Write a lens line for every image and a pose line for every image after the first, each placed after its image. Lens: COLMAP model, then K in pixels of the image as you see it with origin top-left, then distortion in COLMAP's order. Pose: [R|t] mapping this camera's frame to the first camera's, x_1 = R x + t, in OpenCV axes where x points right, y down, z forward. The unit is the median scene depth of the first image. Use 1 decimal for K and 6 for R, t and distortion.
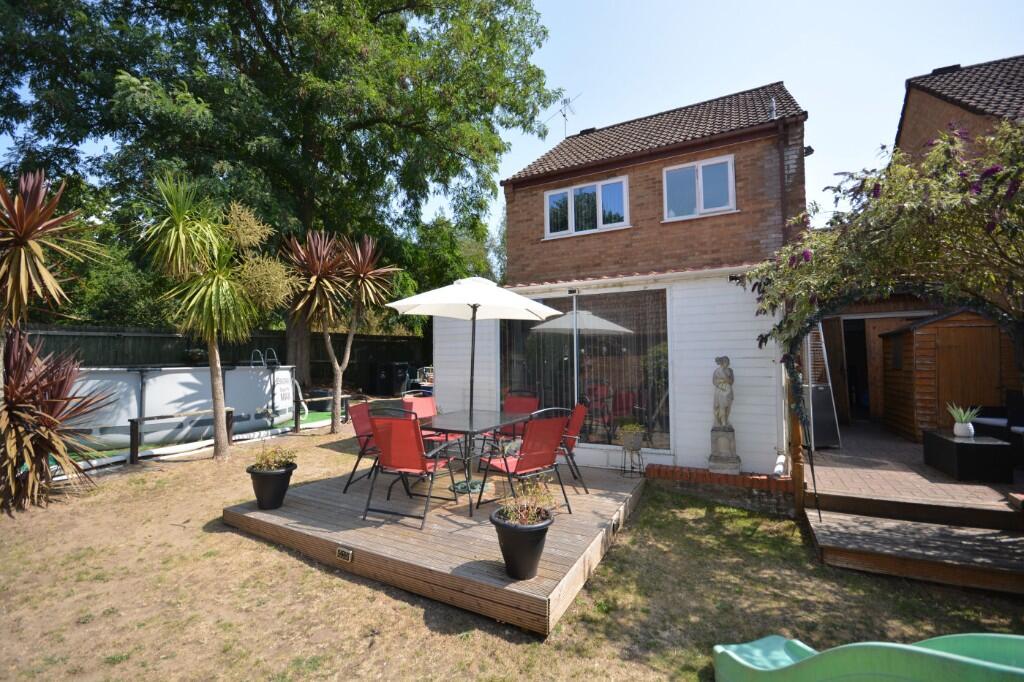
lens RADIAL K [[444.2, 0, 512.0], [0, 444.2, 341.0], [0, 0, 1]] dist [0.000381, 0.000035]
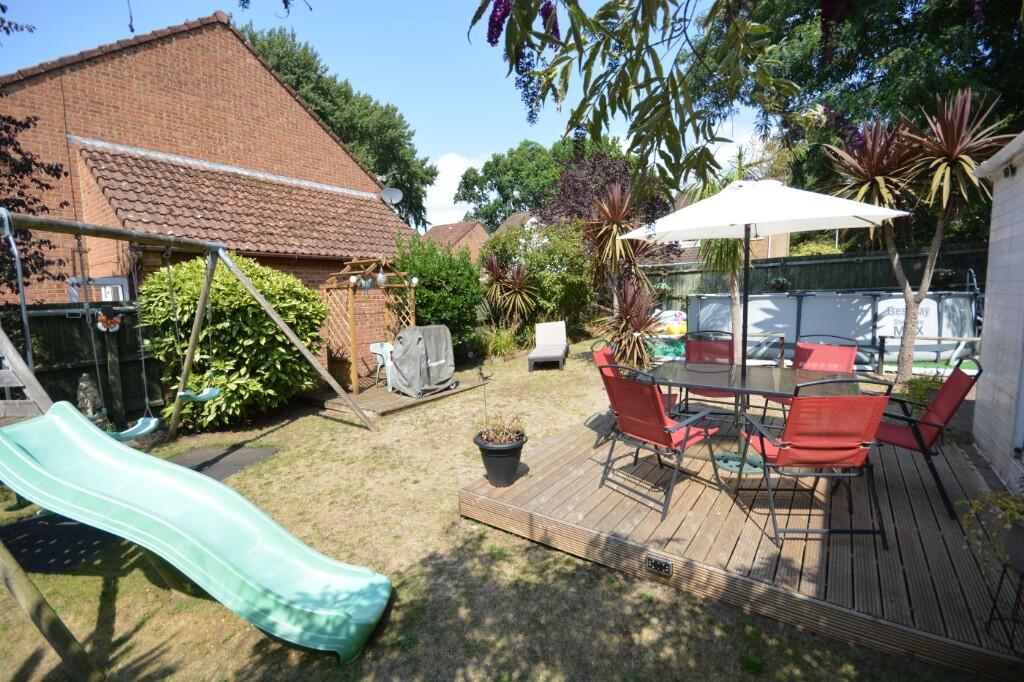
lens RADIAL K [[444.2, 0, 512.0], [0, 444.2, 341.0], [0, 0, 1]] dist [0.000381, 0.000035]
pose [[-0.142543, 0.120294, -0.982451, 0.771061], [0.071520, 0.991244, 0.110994, 0.004483], [0.987201, -0.054443, -0.149898, 0.813115]]
